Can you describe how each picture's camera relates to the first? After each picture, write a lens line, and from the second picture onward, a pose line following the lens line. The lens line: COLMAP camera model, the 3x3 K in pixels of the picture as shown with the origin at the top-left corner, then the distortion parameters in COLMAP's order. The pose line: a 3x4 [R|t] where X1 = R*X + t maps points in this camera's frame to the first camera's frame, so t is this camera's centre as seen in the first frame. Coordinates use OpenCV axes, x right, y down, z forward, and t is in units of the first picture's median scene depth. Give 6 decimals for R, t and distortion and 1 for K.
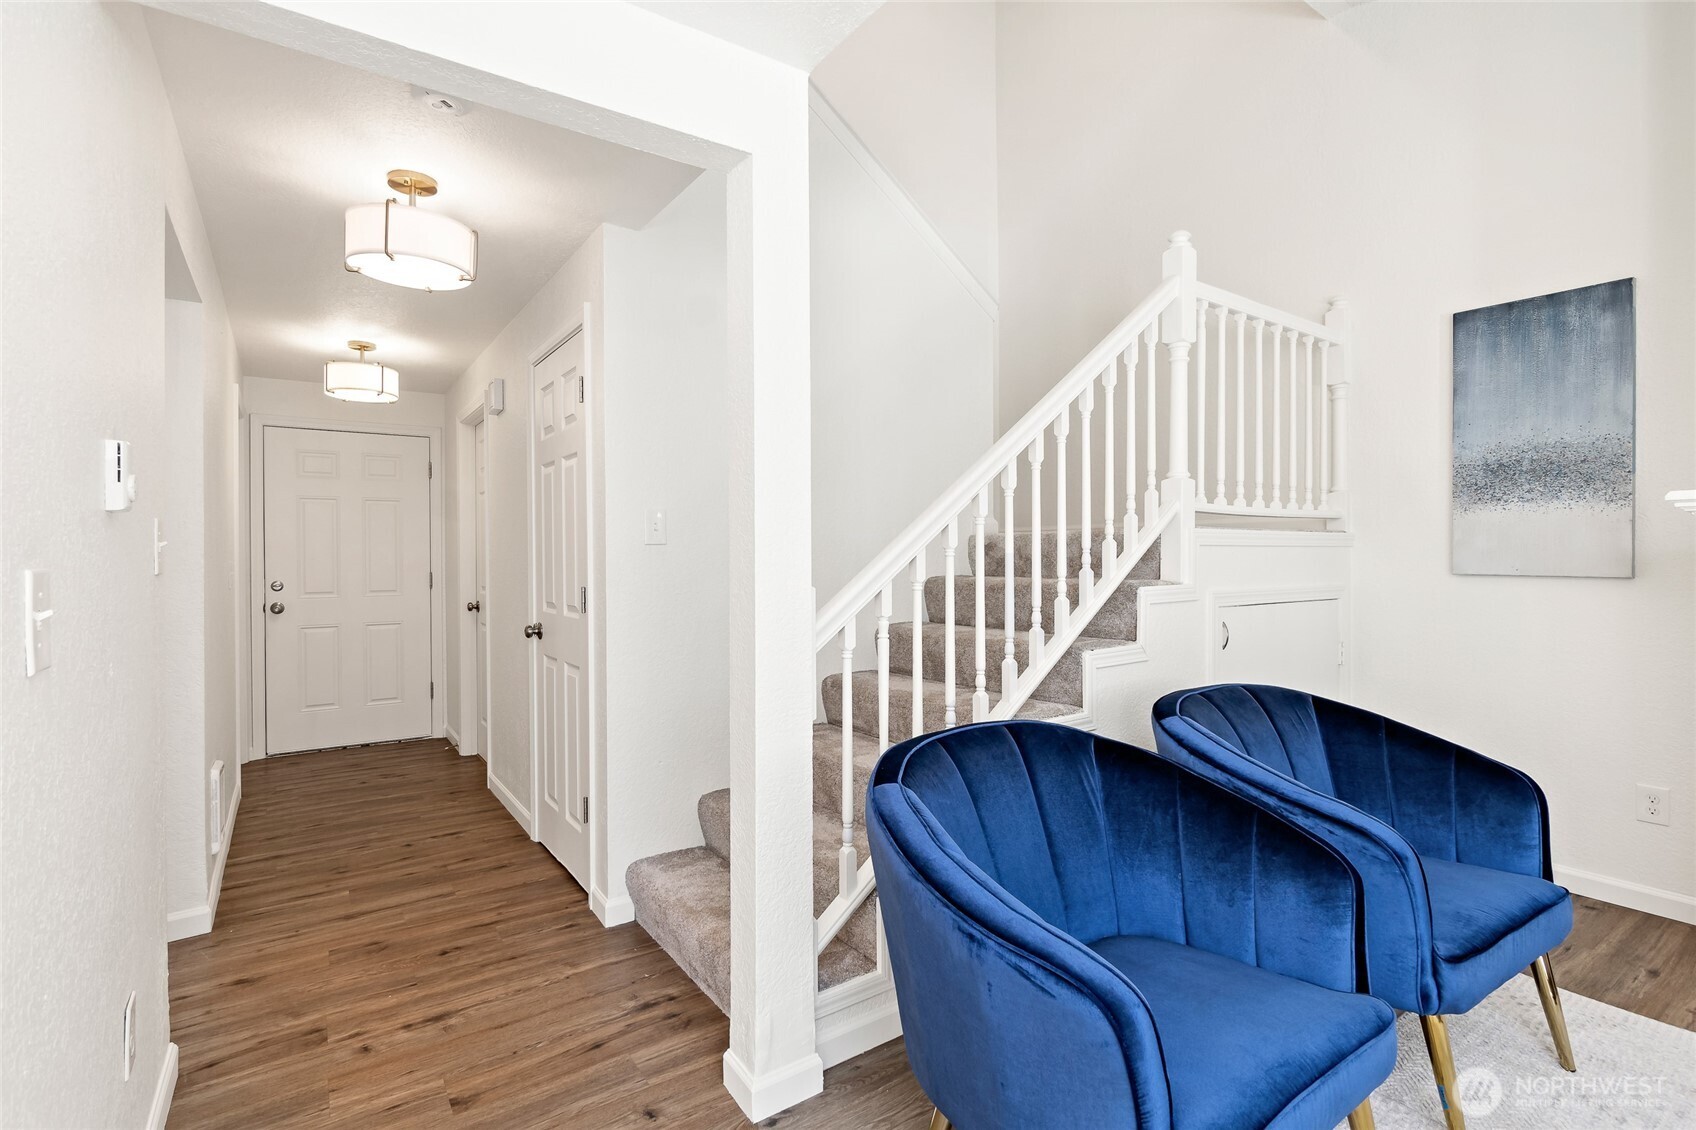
lens RADIAL K [[785.1, 0, 856.7], [0, 785.1, 564.4], [0, 0, 1]] dist [-0.010894, 0.003820]
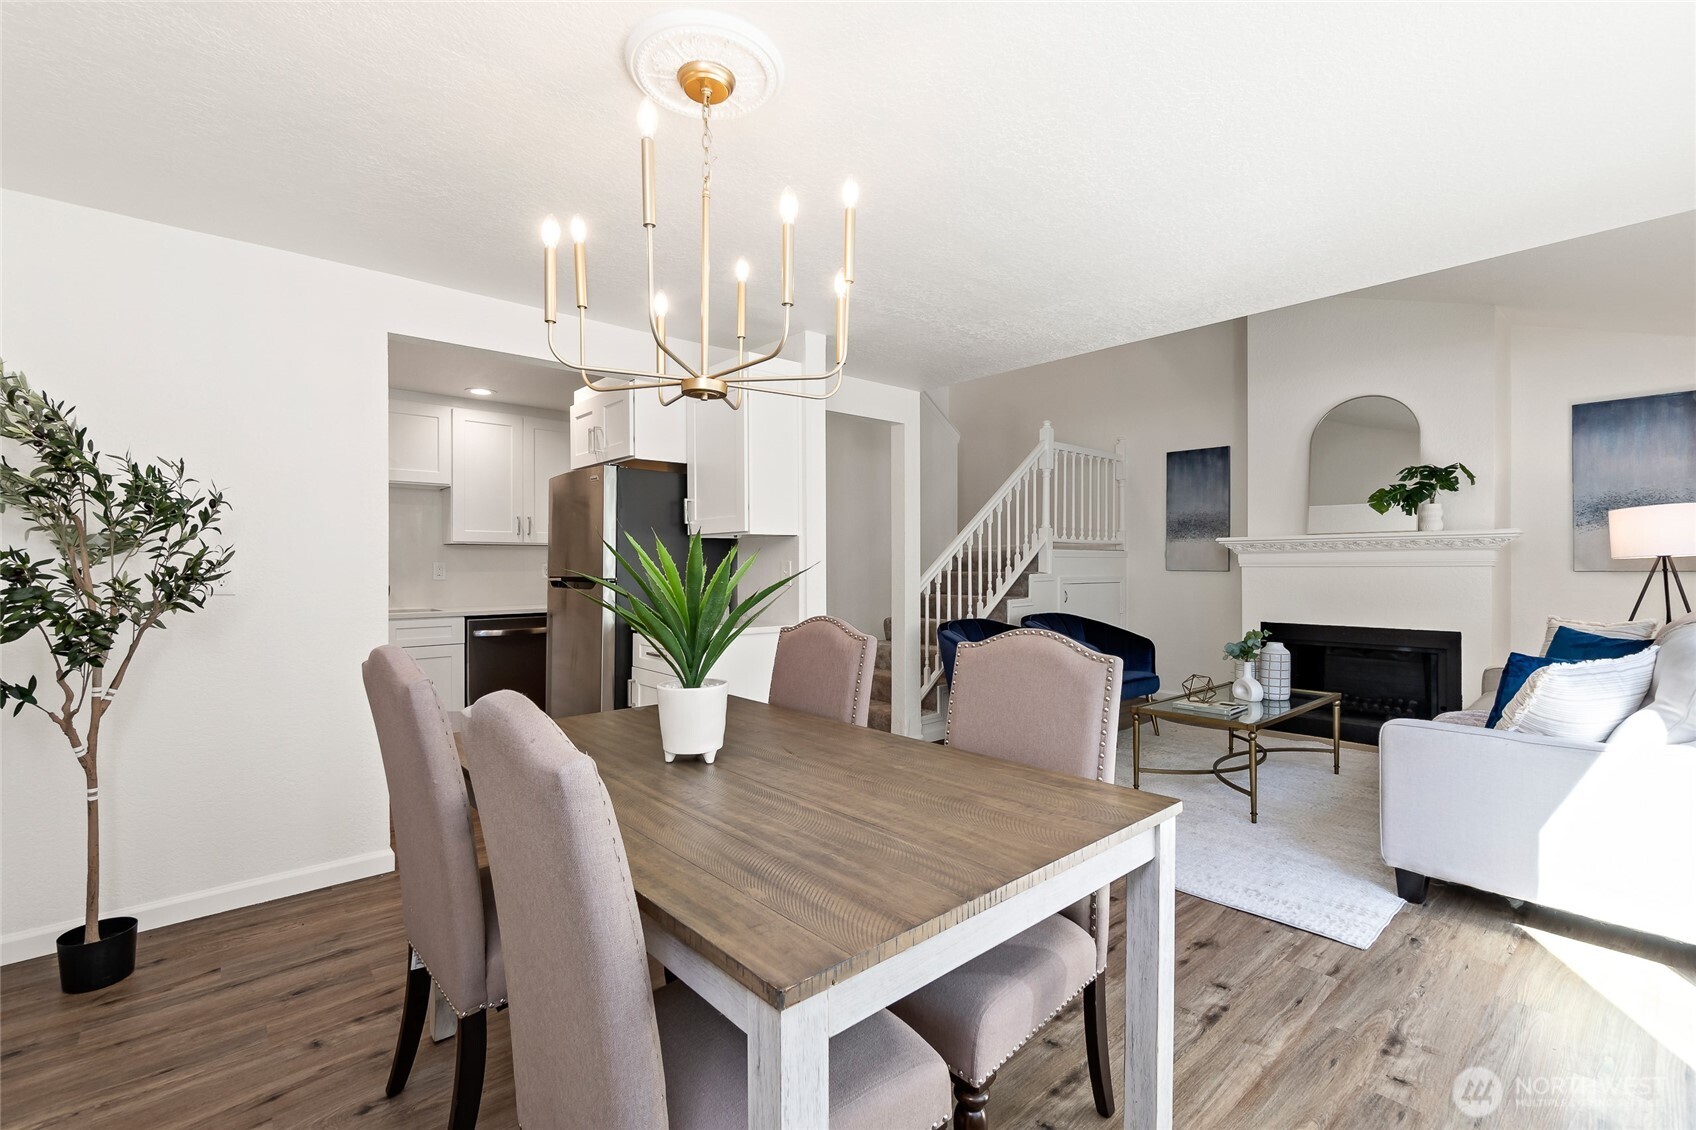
lens RADIAL K [[747.6, 0, 844.0], [0, 747.6, 571.9], [0, 0, 1]] dist [-0.003417, 0.000249]
pose [[0.993857, 0.001927, 0.110658, -0.448145], [-0.001732, 0.999997, -0.001861, 0.026535], [-0.110662, 0.001658, 0.993857, -1.187495]]
